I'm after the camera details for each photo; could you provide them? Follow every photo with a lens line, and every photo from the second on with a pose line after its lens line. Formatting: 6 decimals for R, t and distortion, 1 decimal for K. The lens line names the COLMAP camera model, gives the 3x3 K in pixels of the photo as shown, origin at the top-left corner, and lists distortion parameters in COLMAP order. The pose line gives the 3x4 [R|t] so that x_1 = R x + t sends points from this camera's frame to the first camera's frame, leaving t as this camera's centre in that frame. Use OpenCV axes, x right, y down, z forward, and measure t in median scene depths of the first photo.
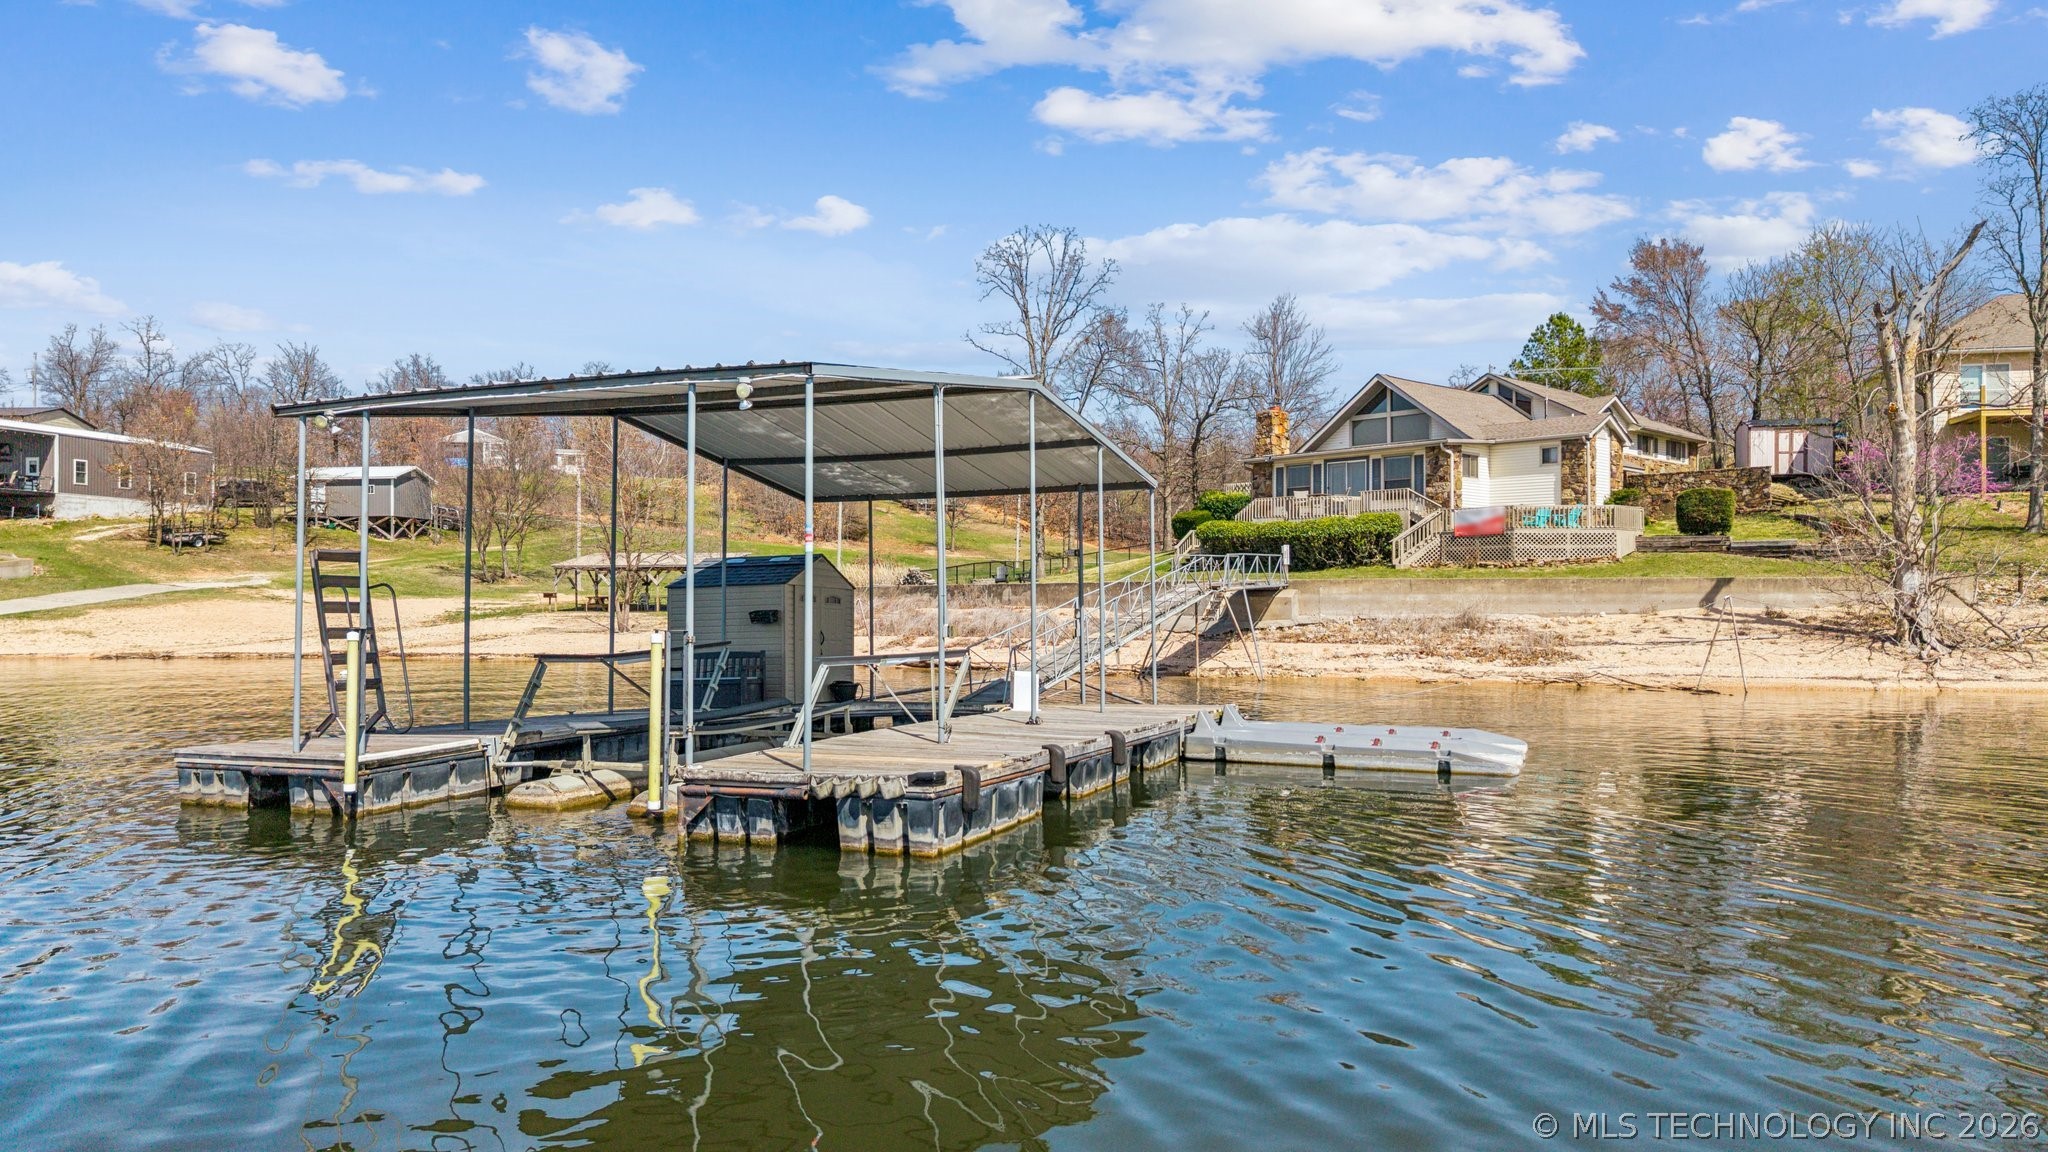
lens RADIAL K [[1342.8, 0, 1024.0], [0, 1342.8, 576.0], [0, 0, 1]] dist [0.001978, -0.000543]
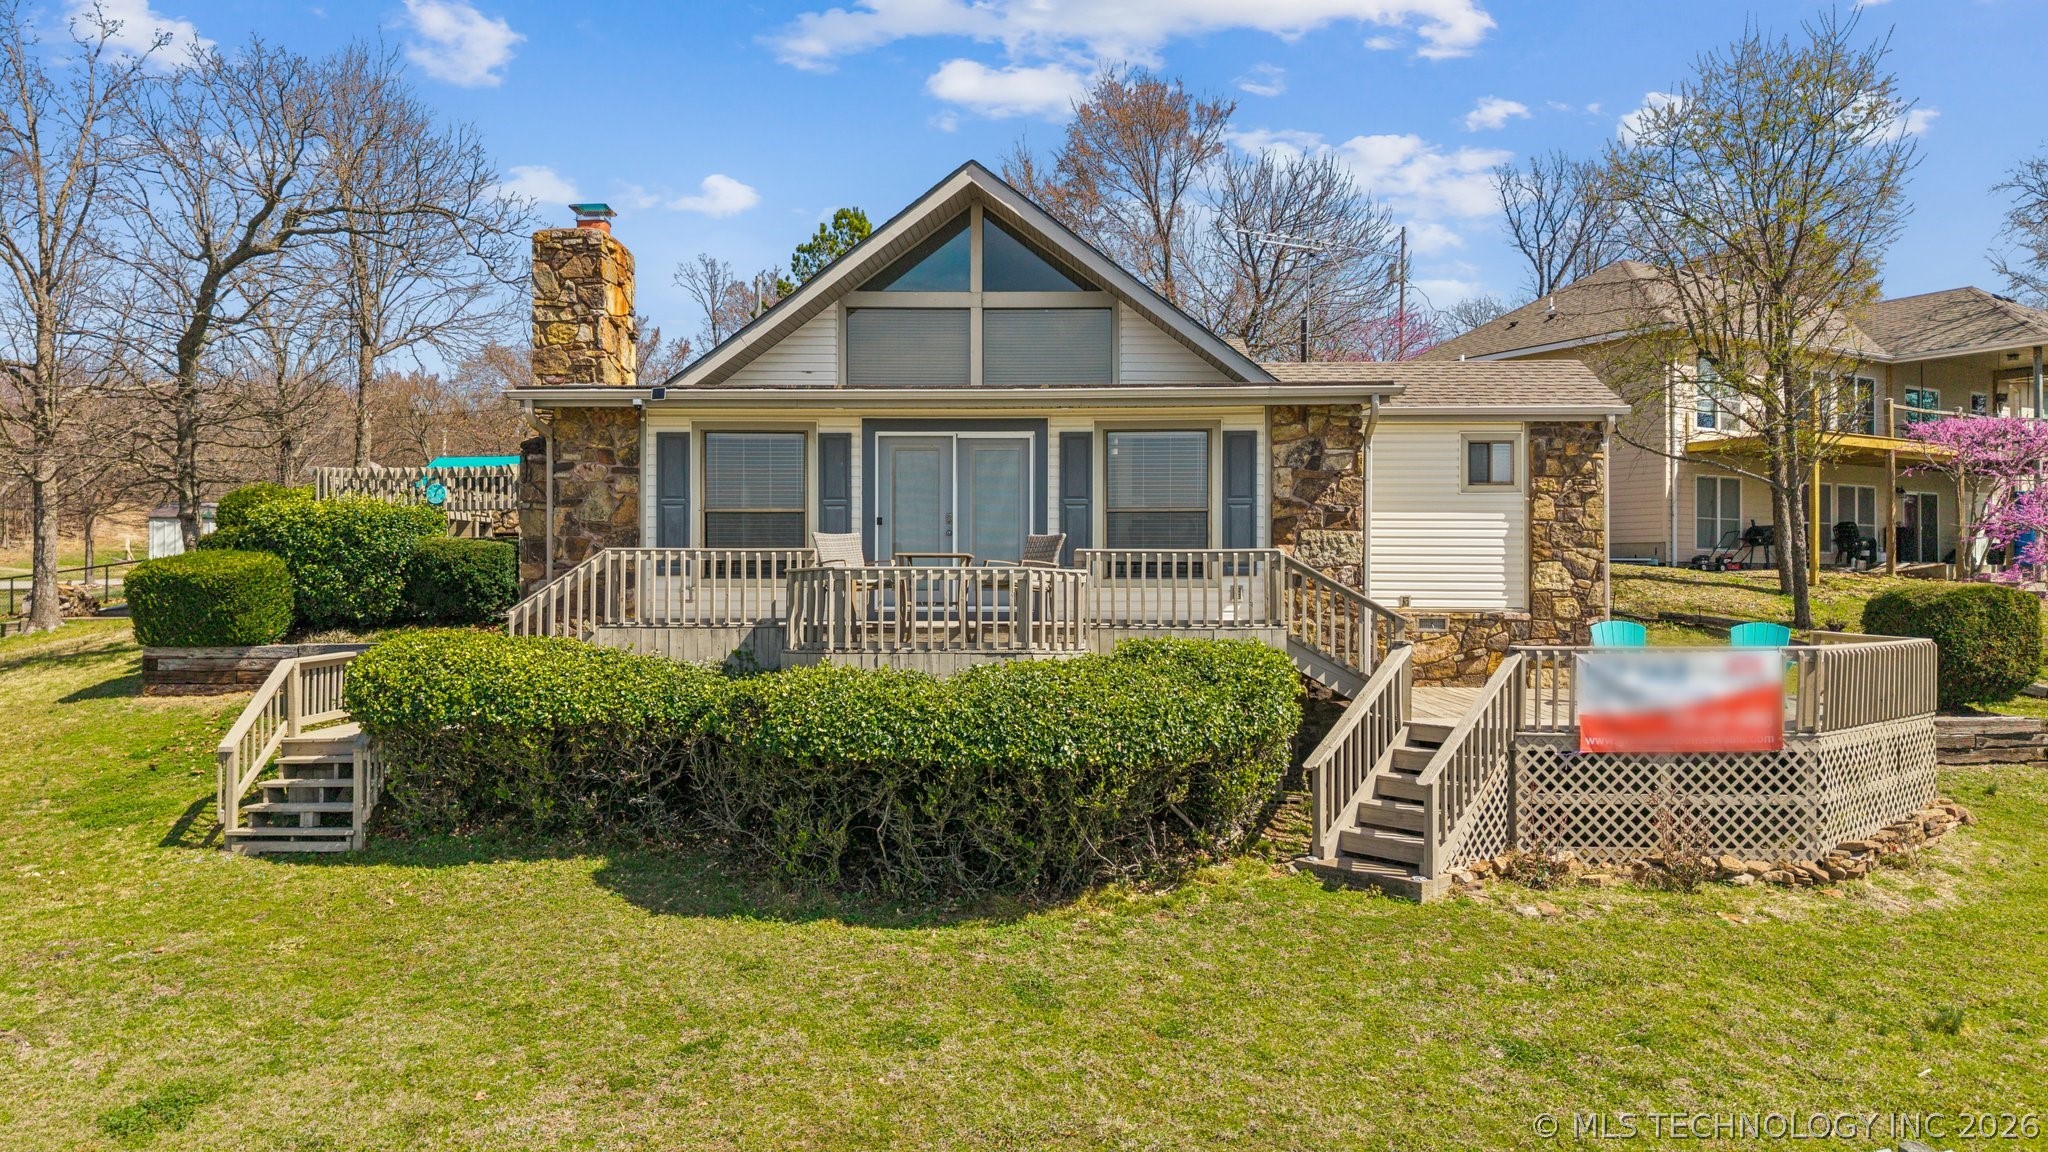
lens RADIAL K [[1342.8, 0, 1024.0], [0, 1342.8, 576.0], [0, 0, 1]] dist [0.001978, -0.000543]
pose [[0.708795, 0.007766, 0.705372, 0.049715], [-0.015699, 0.999865, 0.004767, -0.054541], [-0.705240, -0.014452, 0.708821, 0.760596]]
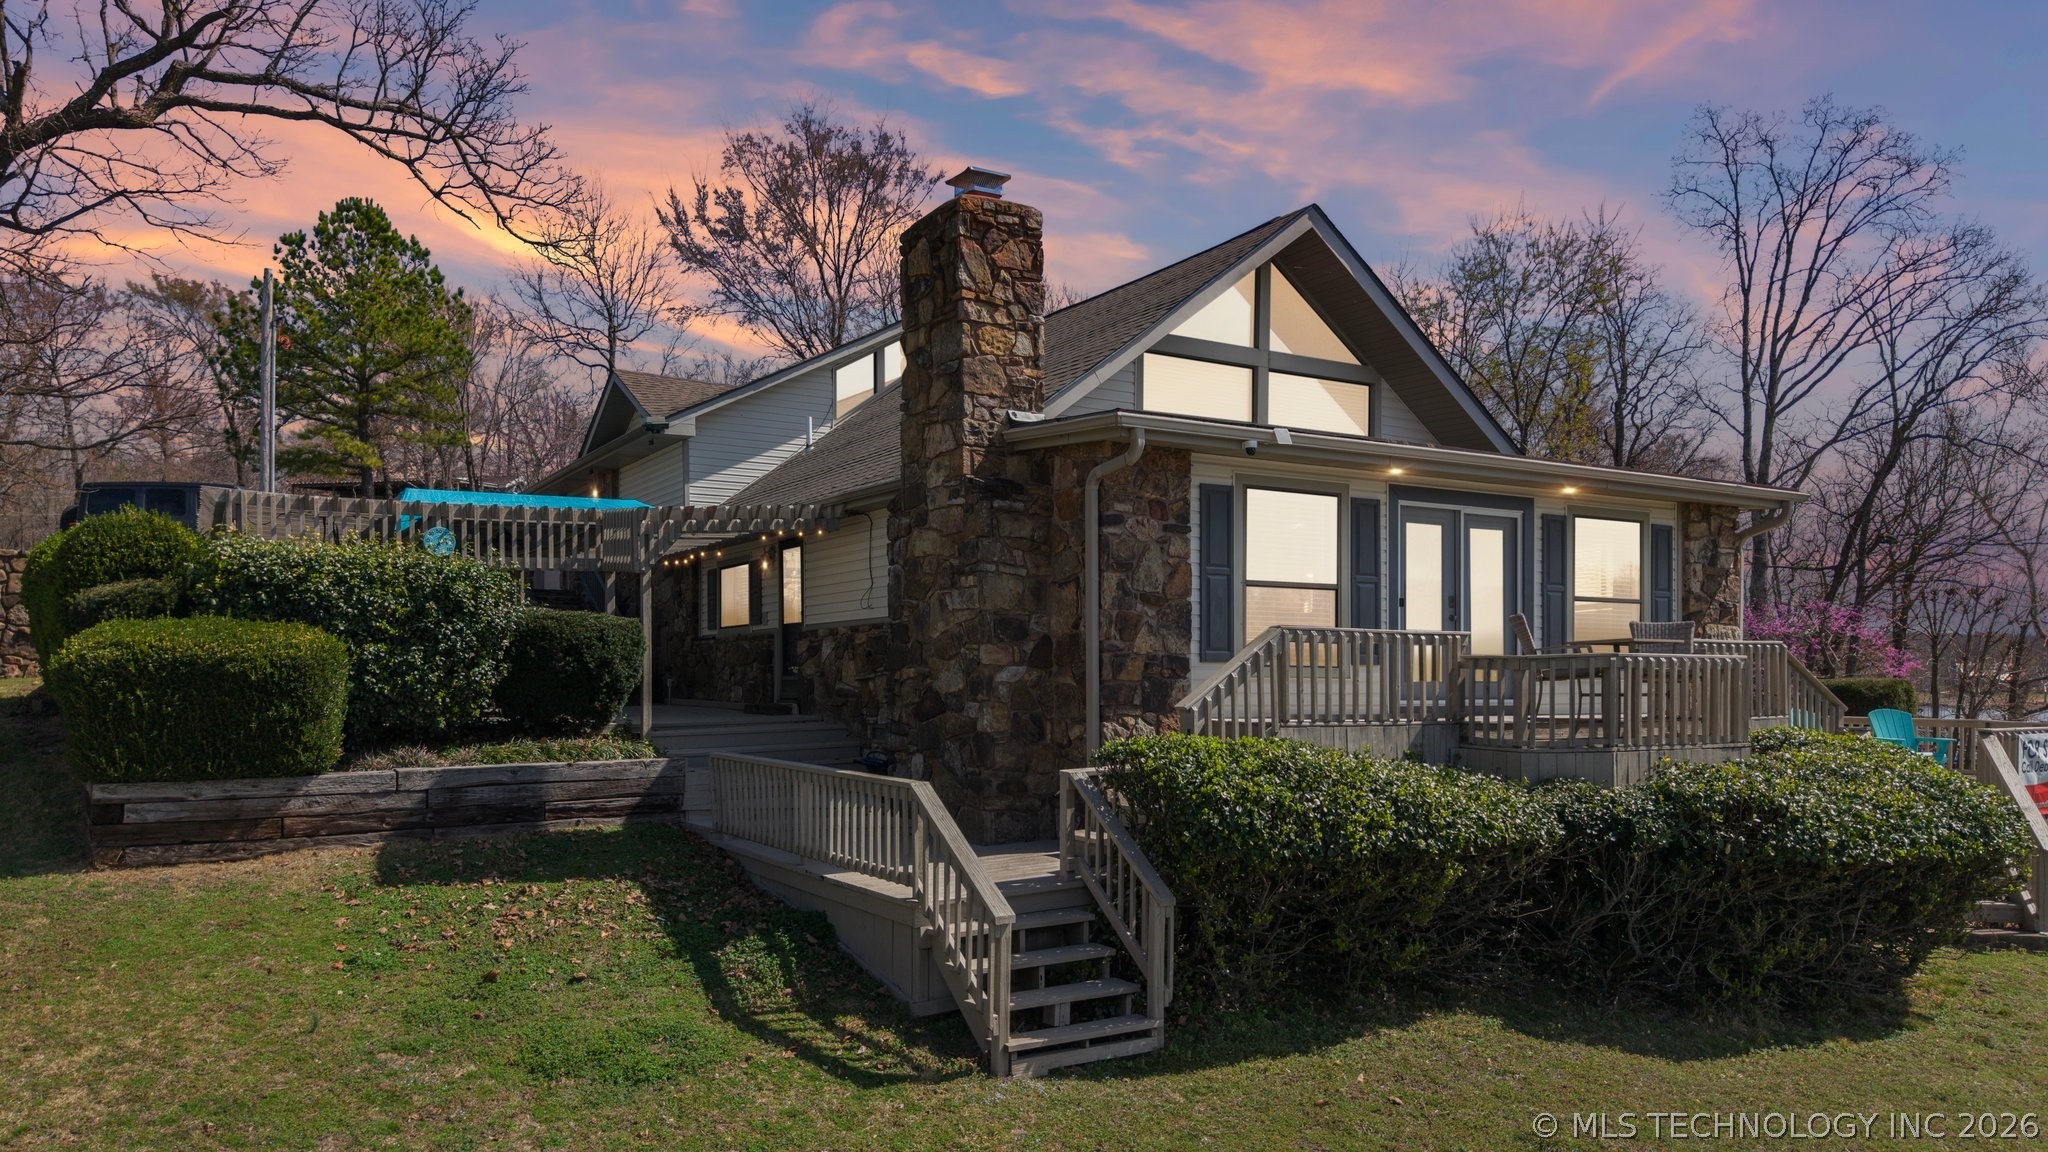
lens RADIAL K [[1391.2, 0, 1023.1], [0, 1391.2, 680.6], [0, 0, 1]] dist [0.086995, -0.097961]
pose [[0.223323, 0.007371, 0.974717, -0.037963], [-0.017855, 0.999835, -0.003470, -0.047972], [-0.974581, -0.016629, 0.223418, 0.984324]]
